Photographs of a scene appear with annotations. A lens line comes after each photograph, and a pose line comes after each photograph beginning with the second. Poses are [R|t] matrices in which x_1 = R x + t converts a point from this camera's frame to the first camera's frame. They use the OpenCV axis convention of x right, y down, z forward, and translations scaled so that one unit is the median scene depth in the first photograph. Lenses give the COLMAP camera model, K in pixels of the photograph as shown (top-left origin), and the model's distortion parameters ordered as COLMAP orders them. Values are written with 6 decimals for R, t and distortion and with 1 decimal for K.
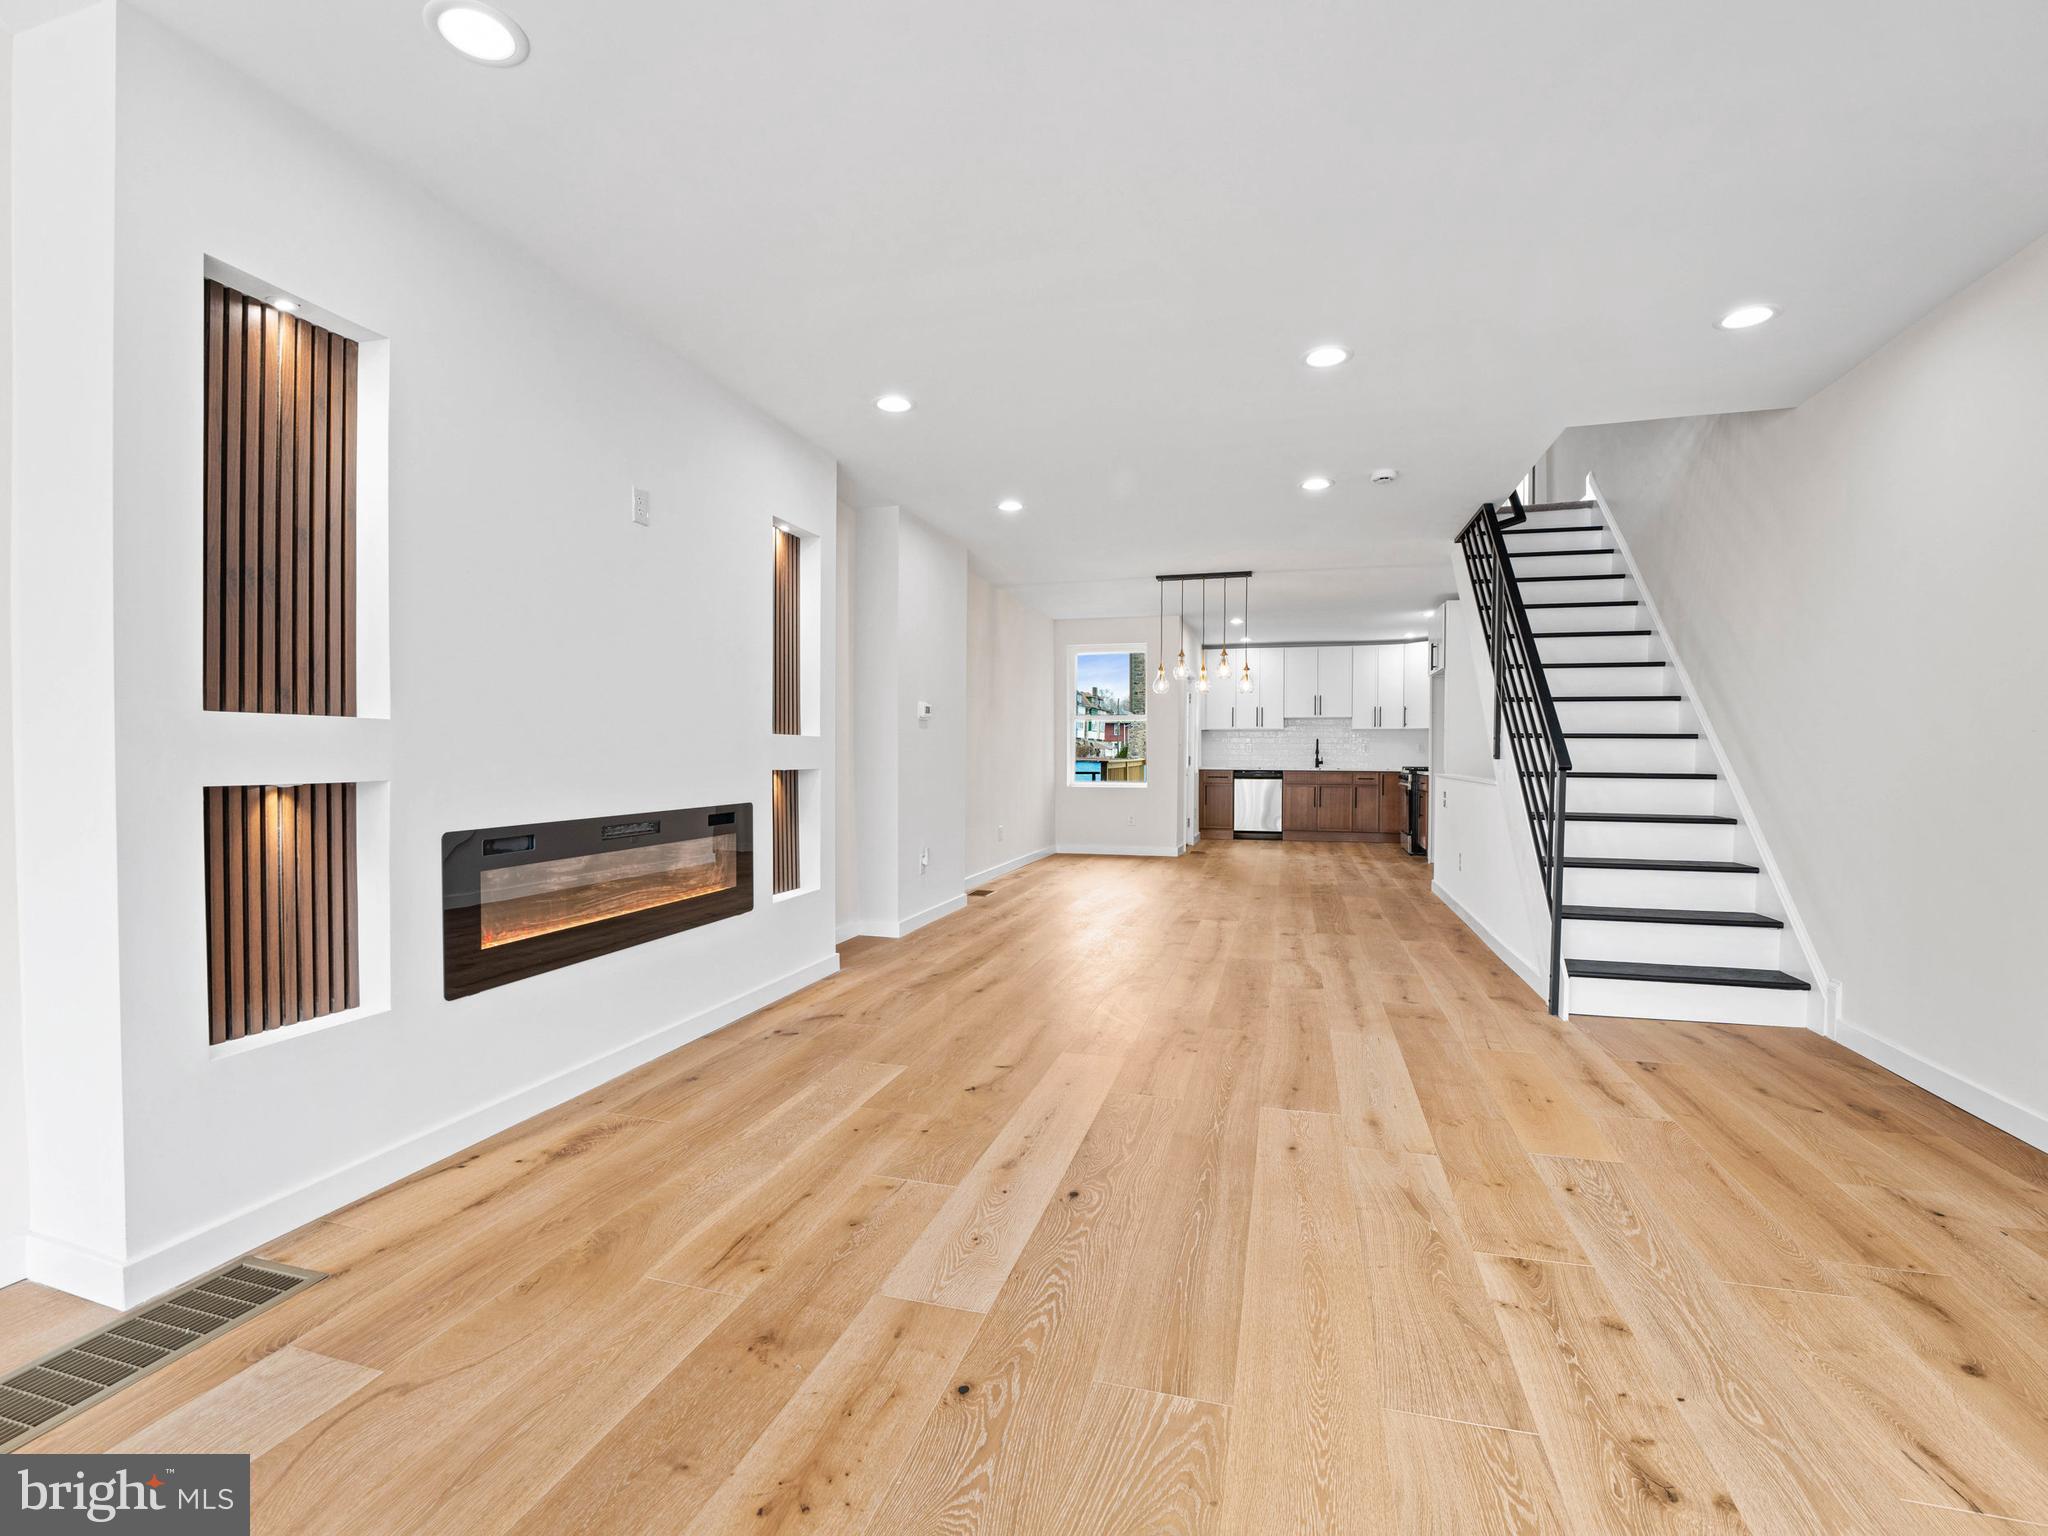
lens RADIAL K [[935.6, 0, 1017.4], [0, 935.6, 761.2], [0, 0, 1]] dist [-0.022869, 0.001332]
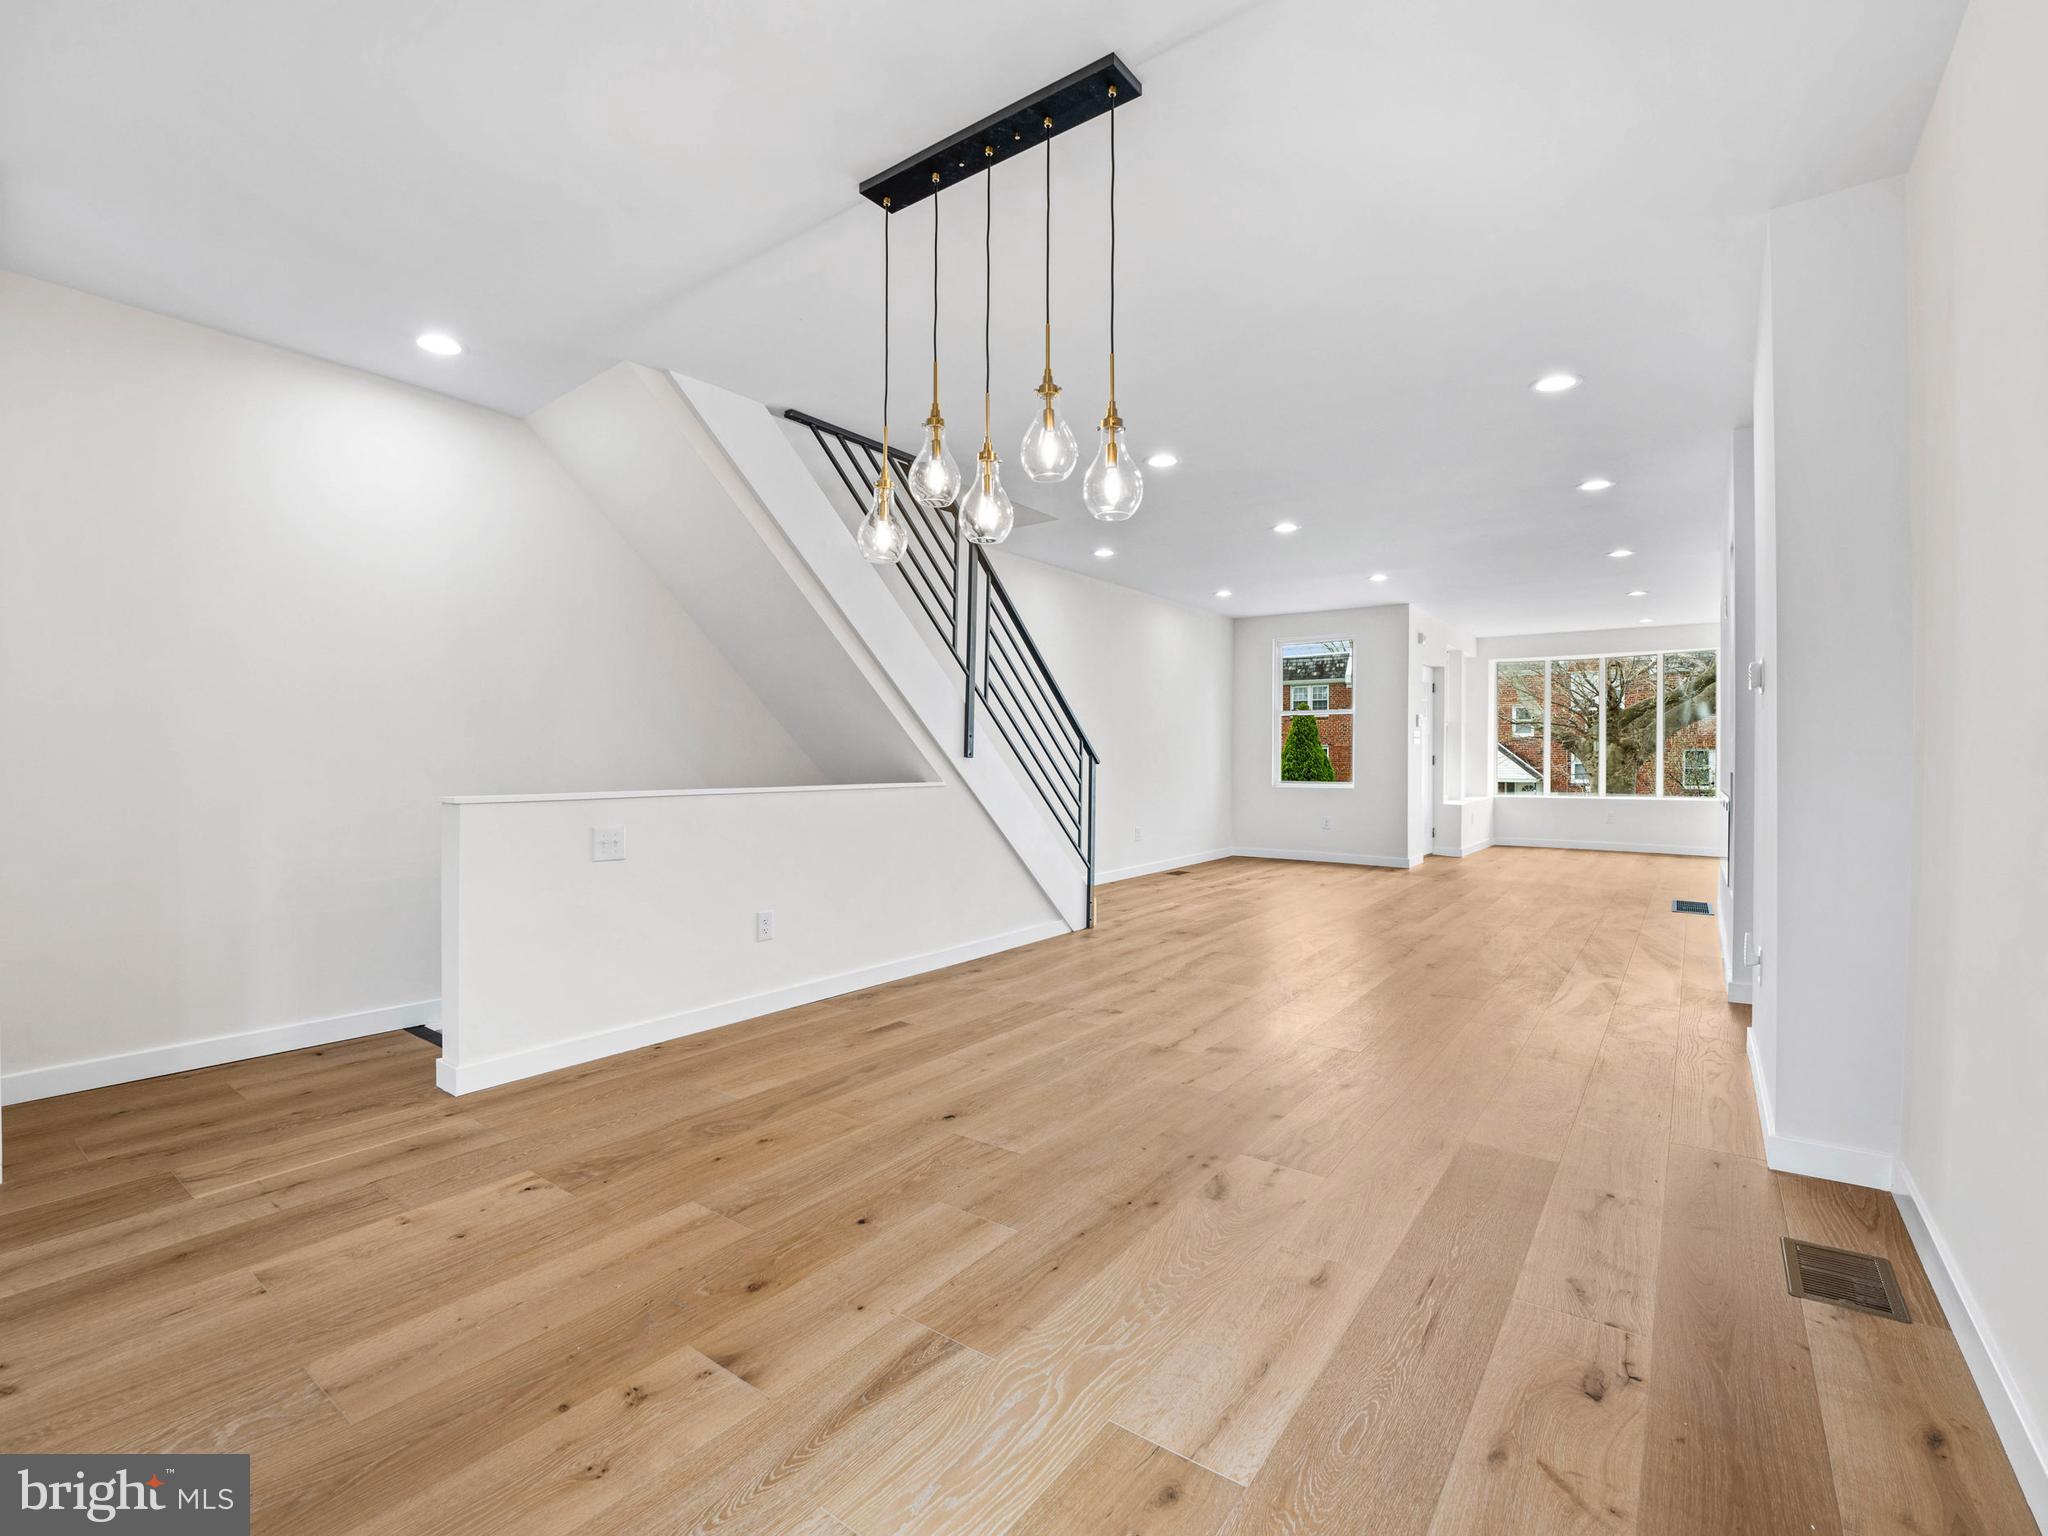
lens RADIAL K [[936.7, 0, 1014.3], [0, 936.7, 758.1], [0, 0, 1]] dist [-0.027442, 0.002806]
pose [[-0.937871, -0.008209, 0.346888, 0.179075], [-0.003900, 0.999906, 0.013116, -0.017891], [-0.346963, 0.010948, -0.937815, 2.545658]]
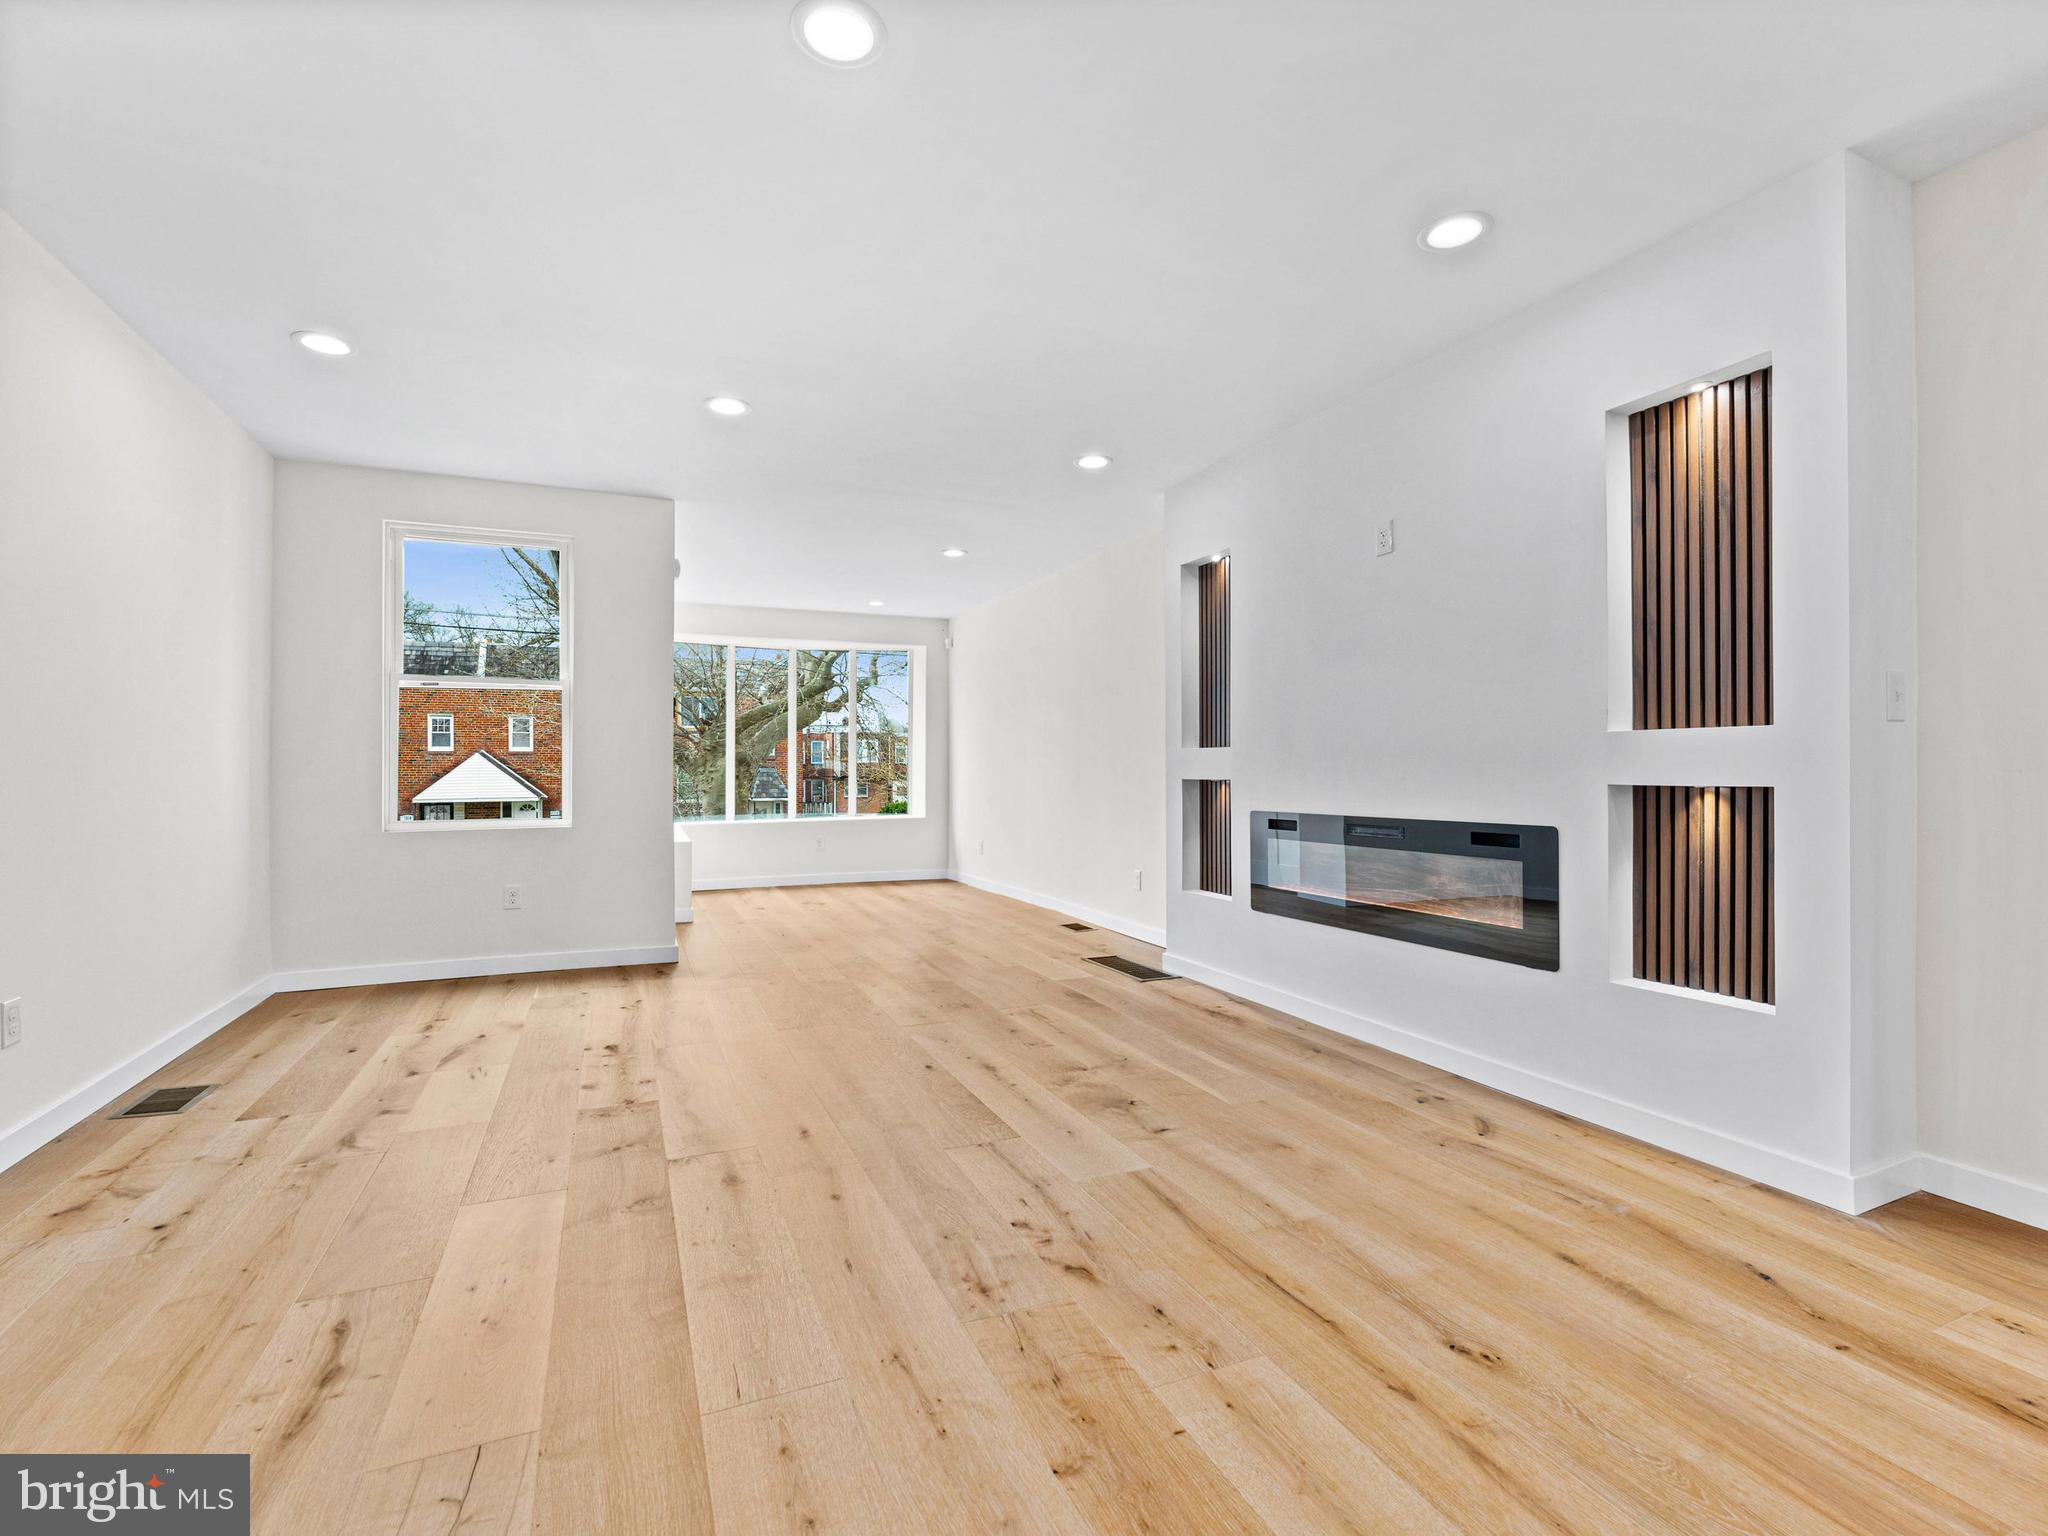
lens RADIAL K [[936.7, 0, 1024.4], [0, 936.7, 778.2], [0, 0, 1]] dist [-0.000474, -0.000036]
pose [[-0.765838, 0.004478, -0.643019, 0.537574], [-0.004122, 0.999921, 0.011872, -0.001409], [0.643021, 0.011742, -0.765759, 1.346912]]
